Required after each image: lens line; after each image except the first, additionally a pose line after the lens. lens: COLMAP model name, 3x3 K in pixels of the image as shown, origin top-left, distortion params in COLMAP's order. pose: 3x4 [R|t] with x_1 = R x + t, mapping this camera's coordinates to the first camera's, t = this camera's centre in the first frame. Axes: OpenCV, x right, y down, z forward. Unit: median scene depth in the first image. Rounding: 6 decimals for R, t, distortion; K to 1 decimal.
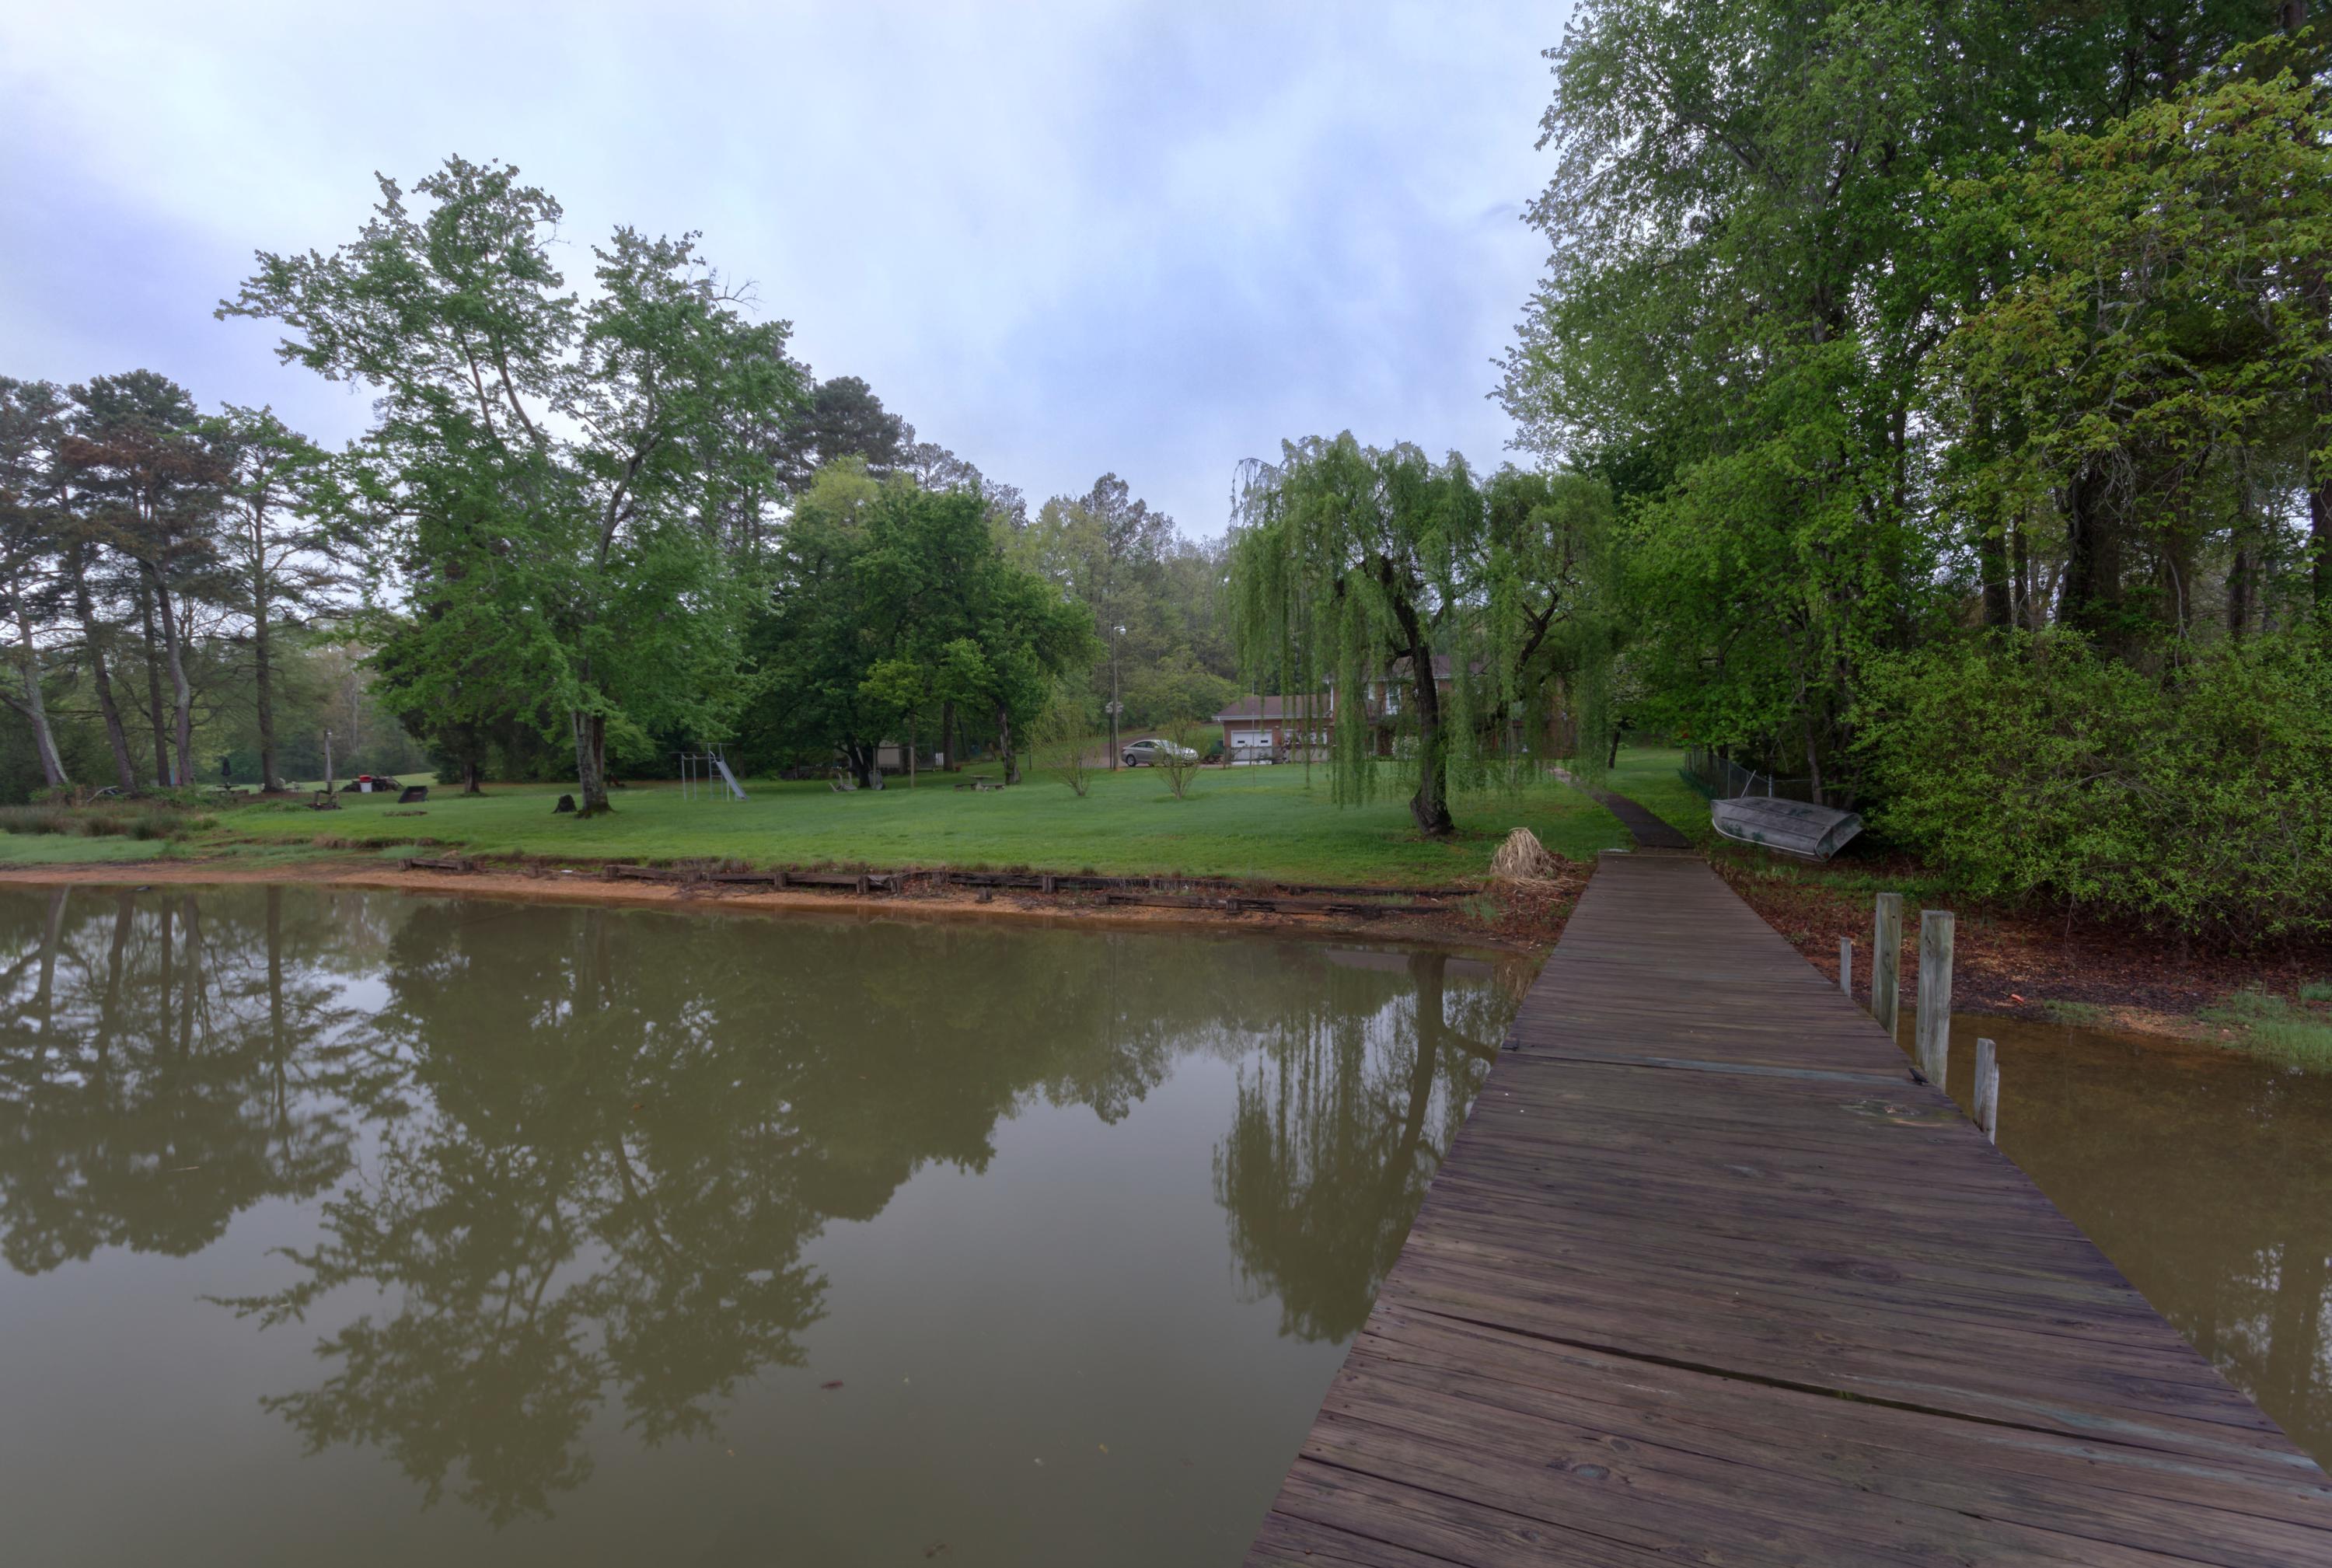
lens RADIAL K [[1125.1, 0, 1173.3], [0, 1125.1, 779.9], [0, 0, 1]] dist [0.010140, -0.000039]
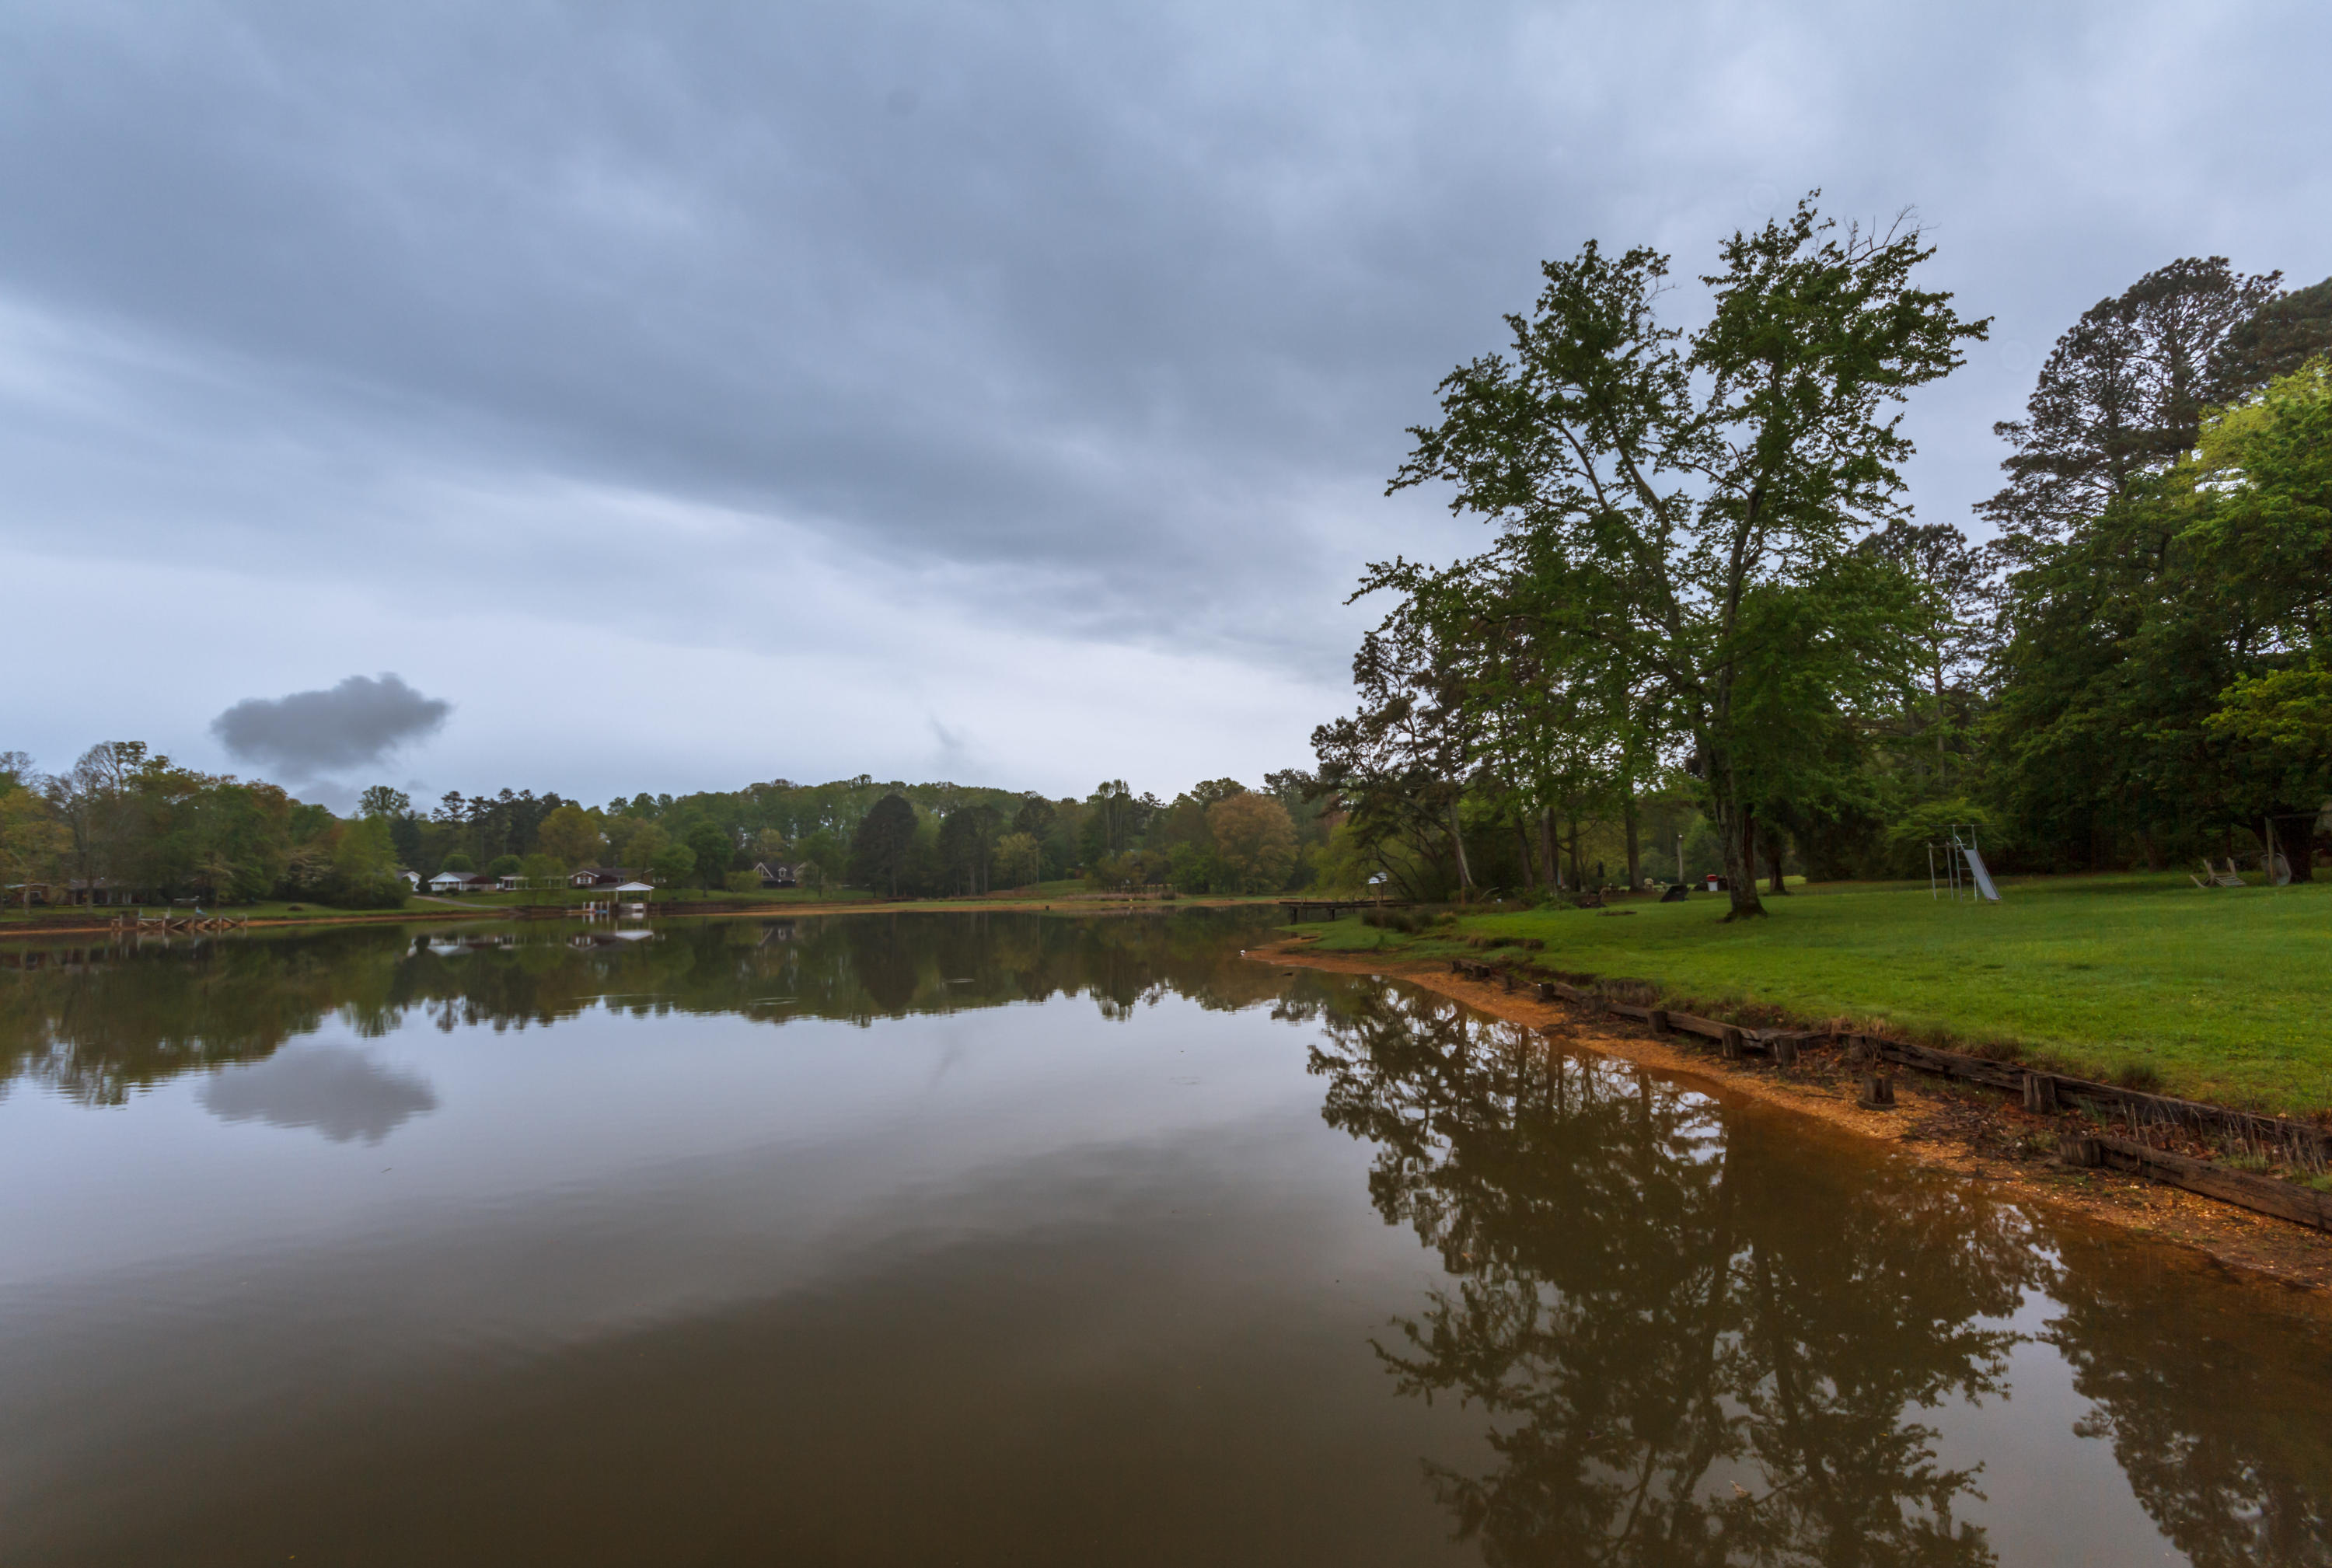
lens RADIAL K [[1125.1, 0, 1169.4], [0, 1125.1, 783.3], [0, 0, 1]] dist [0.010140, -0.000039]
pose [[0.362212, -0.092652, -0.927480, 0.122092], [0.015087, 0.995500, -0.093555, 0.002269], [0.931974, 0.019893, 0.361980, 0.293196]]
